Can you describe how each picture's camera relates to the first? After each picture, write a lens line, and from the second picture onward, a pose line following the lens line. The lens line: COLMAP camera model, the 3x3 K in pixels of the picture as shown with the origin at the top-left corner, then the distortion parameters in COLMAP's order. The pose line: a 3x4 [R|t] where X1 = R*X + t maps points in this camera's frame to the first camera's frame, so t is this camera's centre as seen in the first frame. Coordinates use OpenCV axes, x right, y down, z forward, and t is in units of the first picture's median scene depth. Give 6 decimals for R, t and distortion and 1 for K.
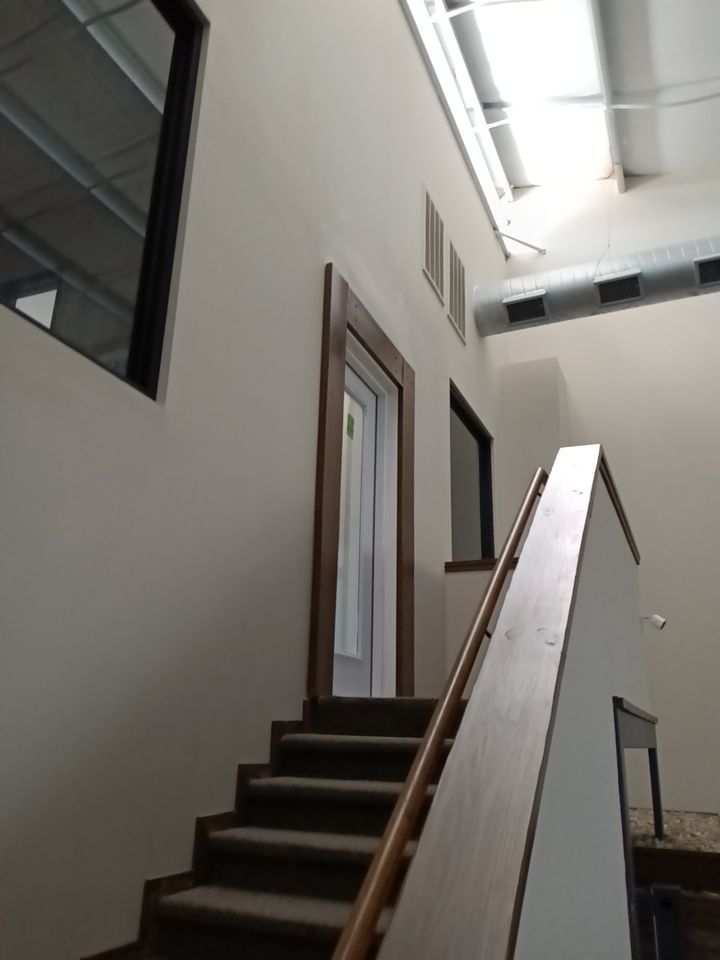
lens RADIAL K [[768.5, 0, 356.9], [0, 768.5, 478.5], [0, 0, 1]] dist [0.096960, -0.195233]
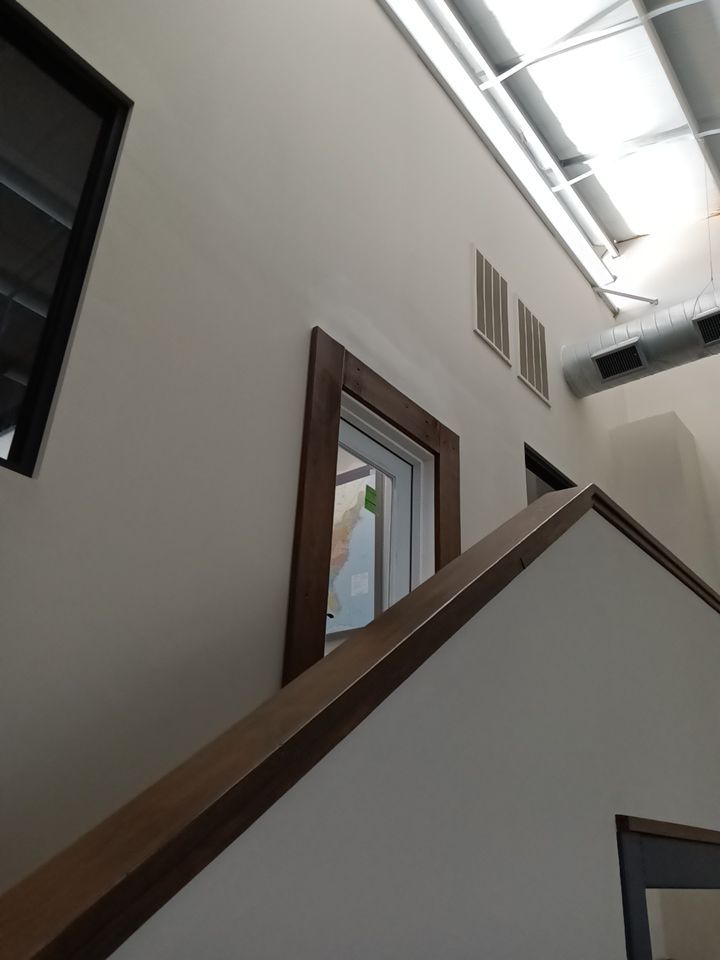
lens RADIAL K [[768.5, 0, 356.9], [0, 768.5, 478.5], [0, 0, 1]] dist [0.096960, -0.195233]
pose [[0.964468, -0.096502, -0.245944, 0.134533], [0.062139, 0.987647, -0.143851, 0.024624], [0.256788, 0.123457, 0.958550, 0.083953]]
